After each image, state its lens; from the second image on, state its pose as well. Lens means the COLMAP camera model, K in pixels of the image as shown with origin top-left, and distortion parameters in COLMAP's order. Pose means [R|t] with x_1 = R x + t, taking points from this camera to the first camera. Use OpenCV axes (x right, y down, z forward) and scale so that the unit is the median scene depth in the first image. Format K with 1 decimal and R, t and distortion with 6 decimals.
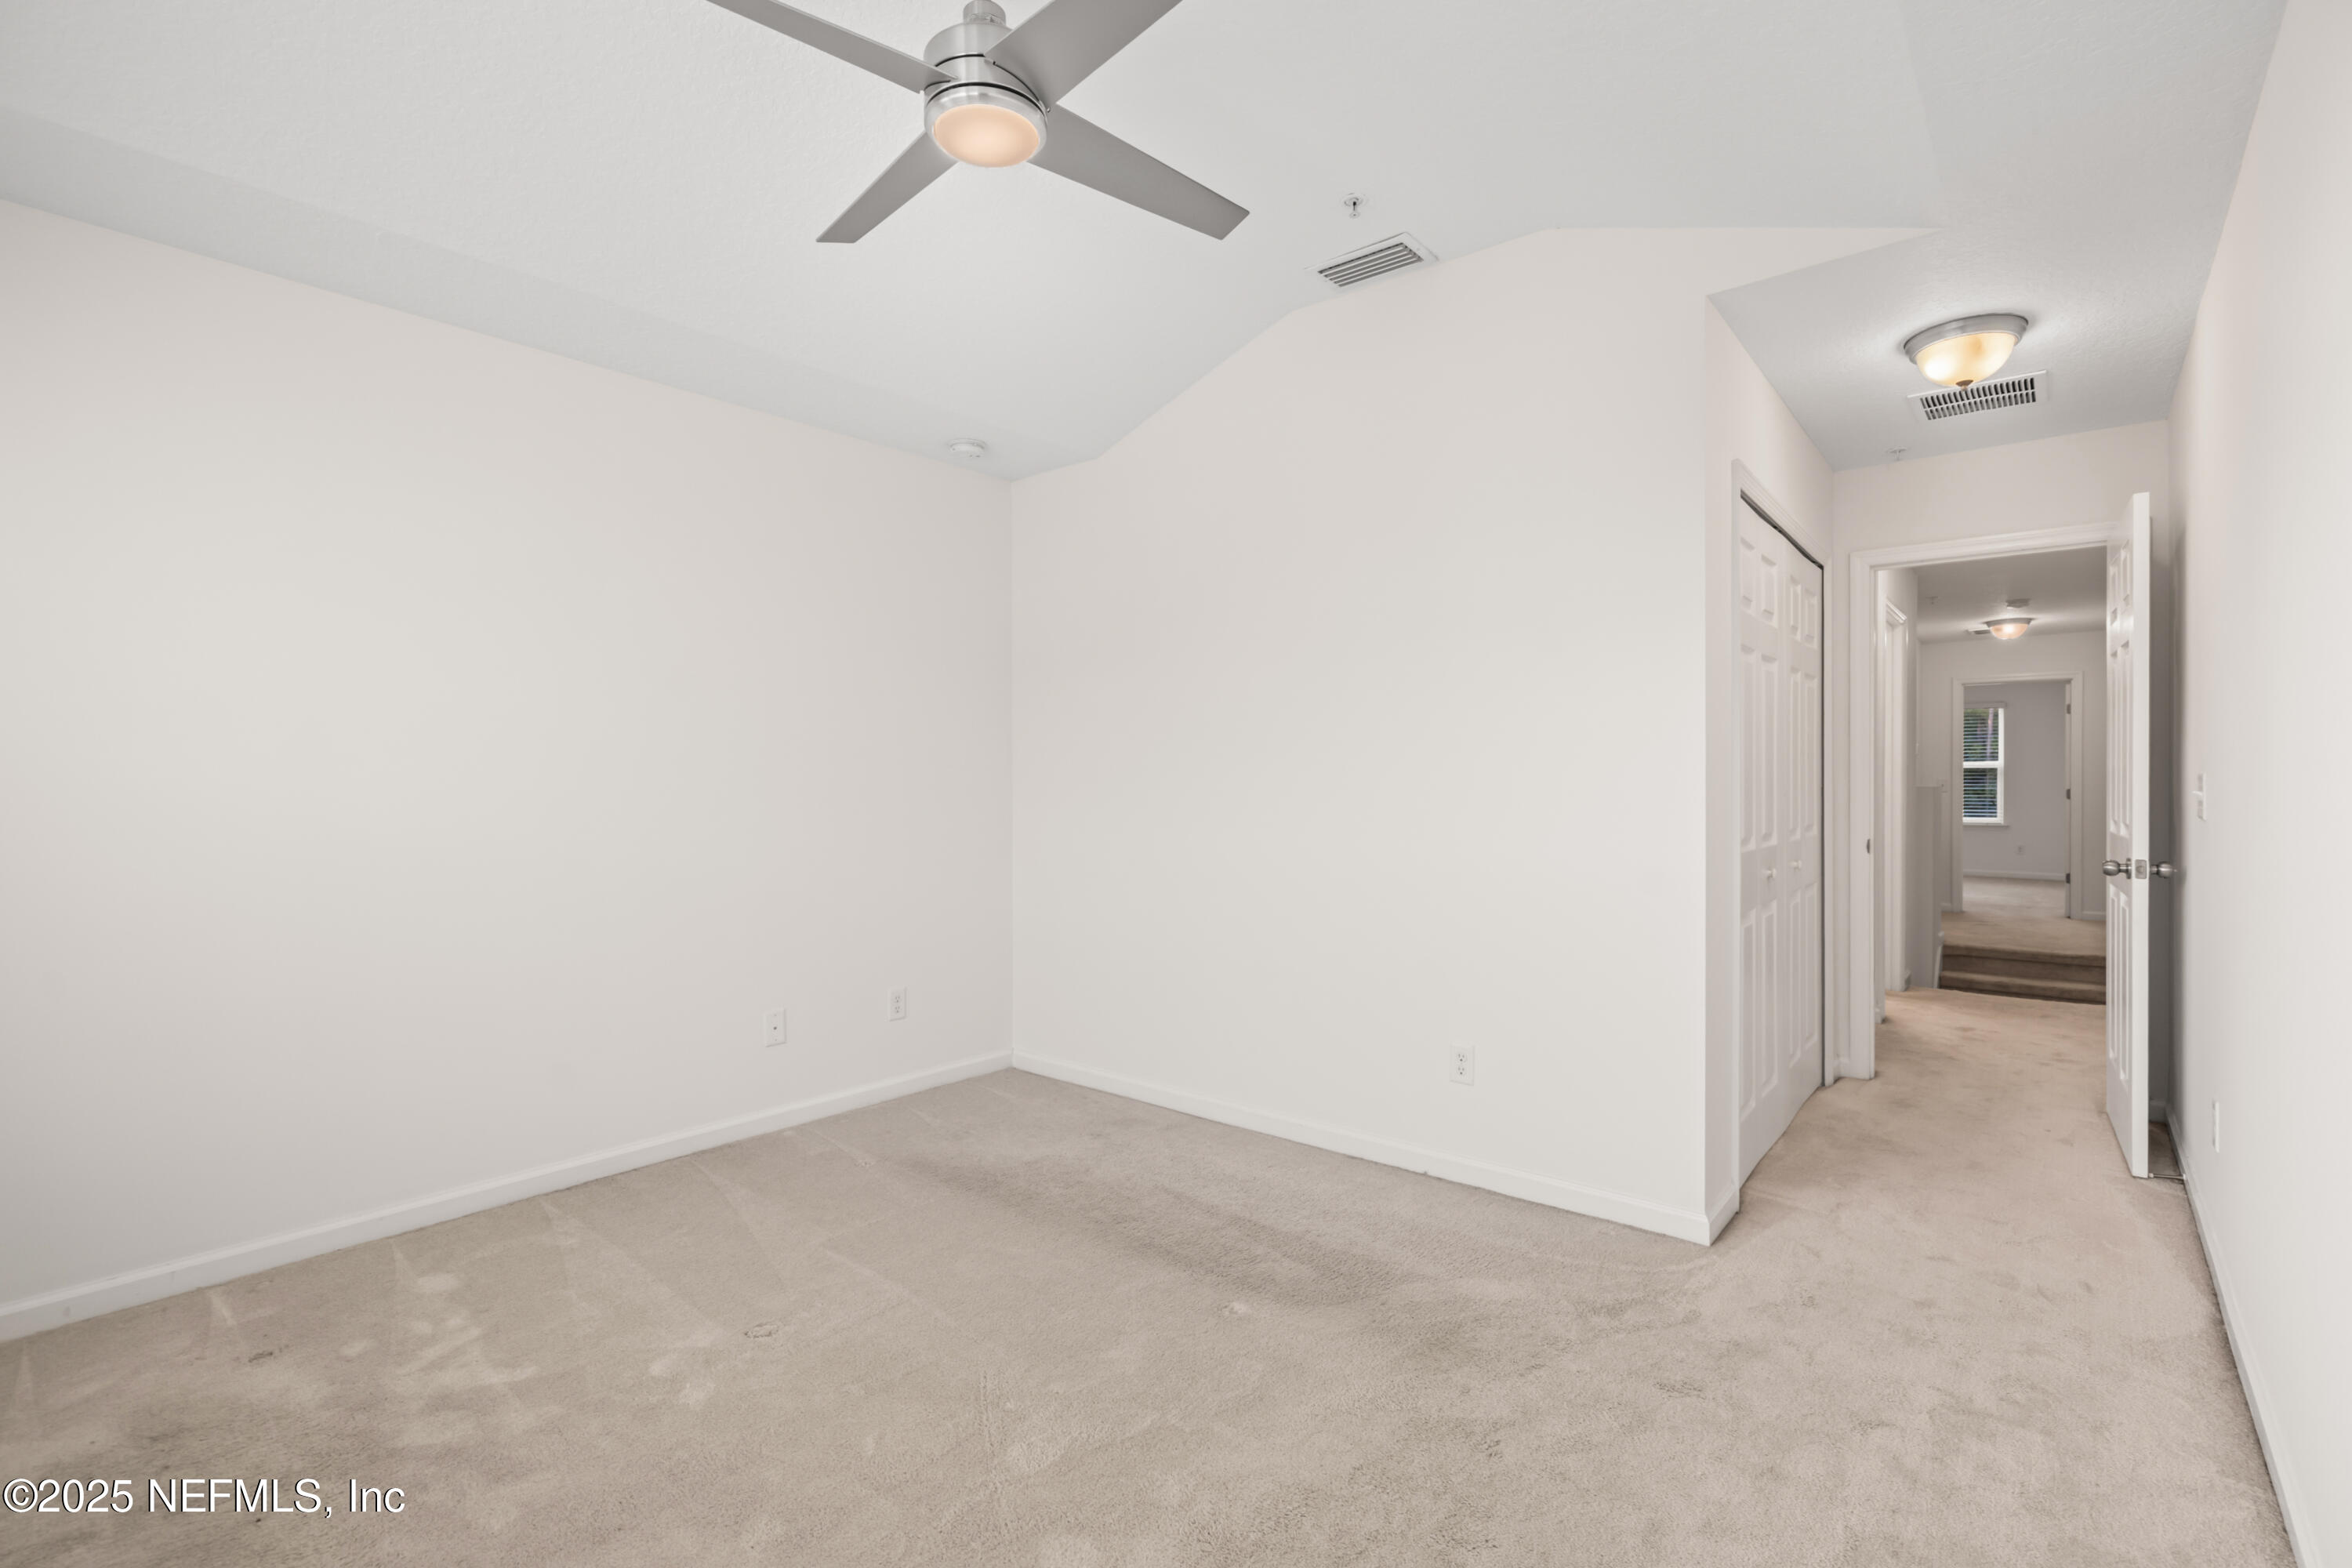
lens RADIAL K [[1058.2, 0, 1177.1], [0, 1058.2, 791.9], [0, 0, 1]] dist [-0.001532, 0.000363]
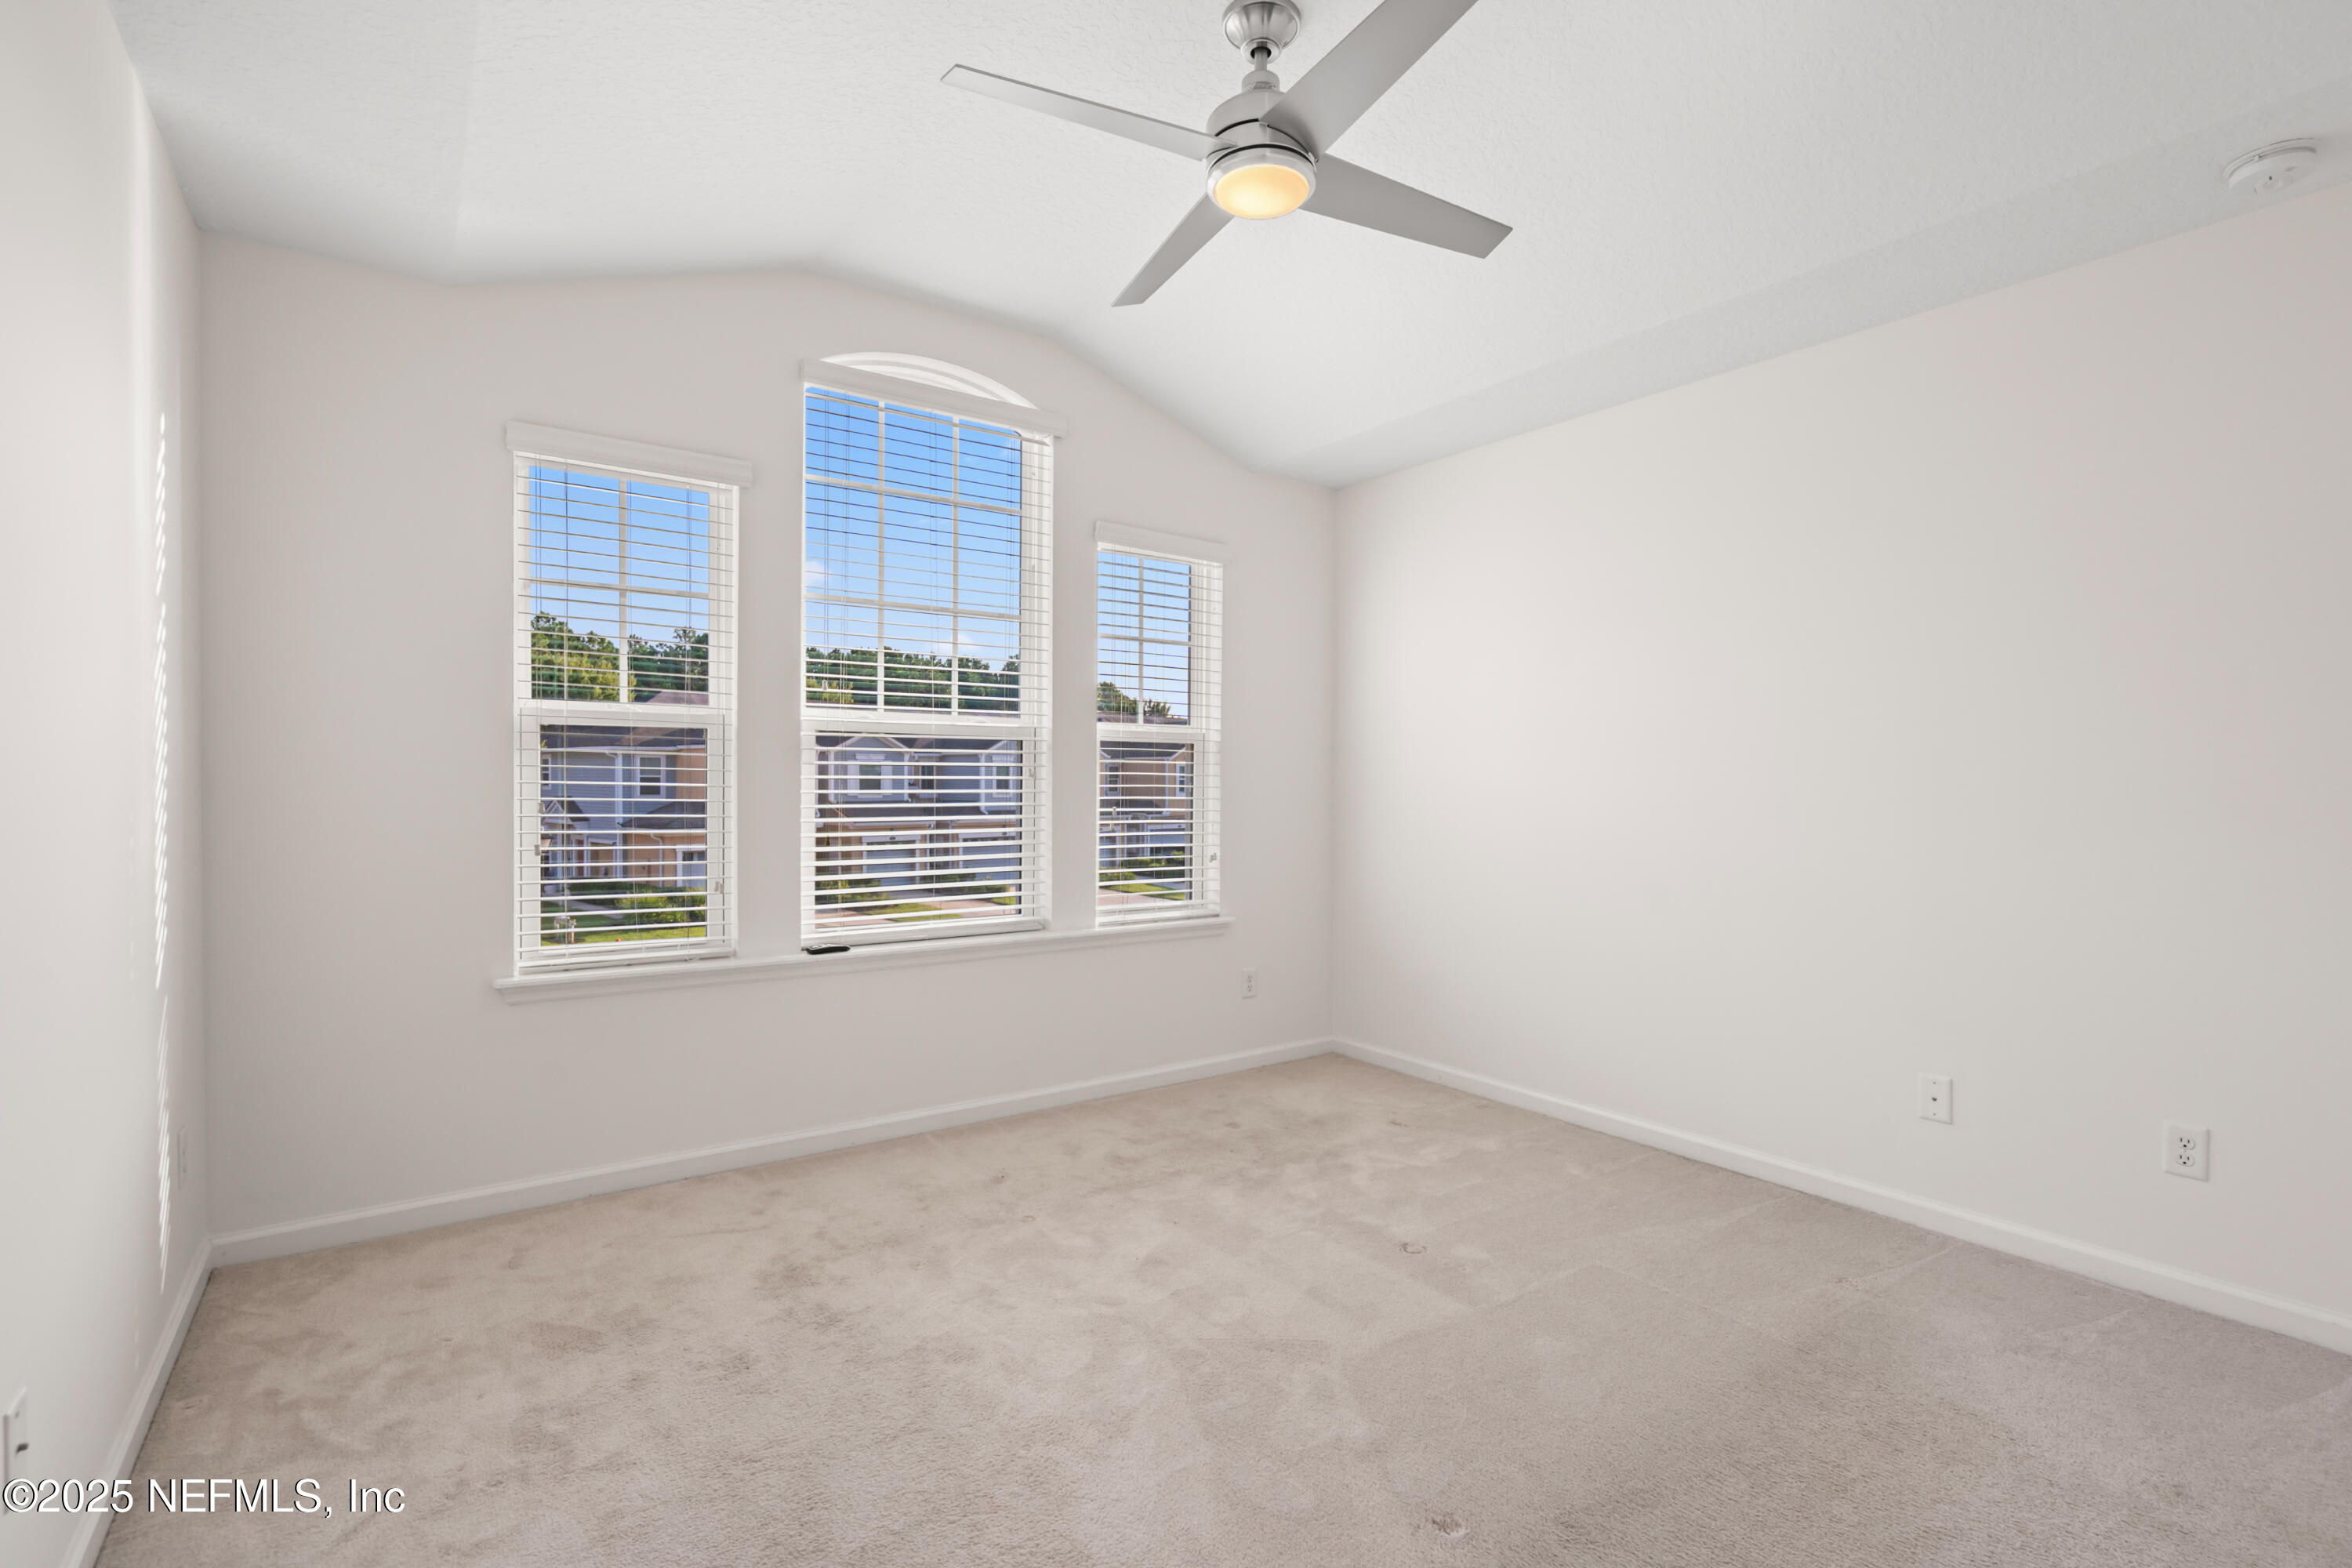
lens RADIAL K [[1084.2, 0, 1185.2], [0, 1084.2, 769.3], [0, 0, 1]] dist [-0.001280, 0.000617]
pose [[-0.245493, -0.003808, -0.969391, 0.779382], [-0.010419, 0.999945, -0.001289, -0.020809], [0.969342, 0.009784, -0.245520, 0.955051]]
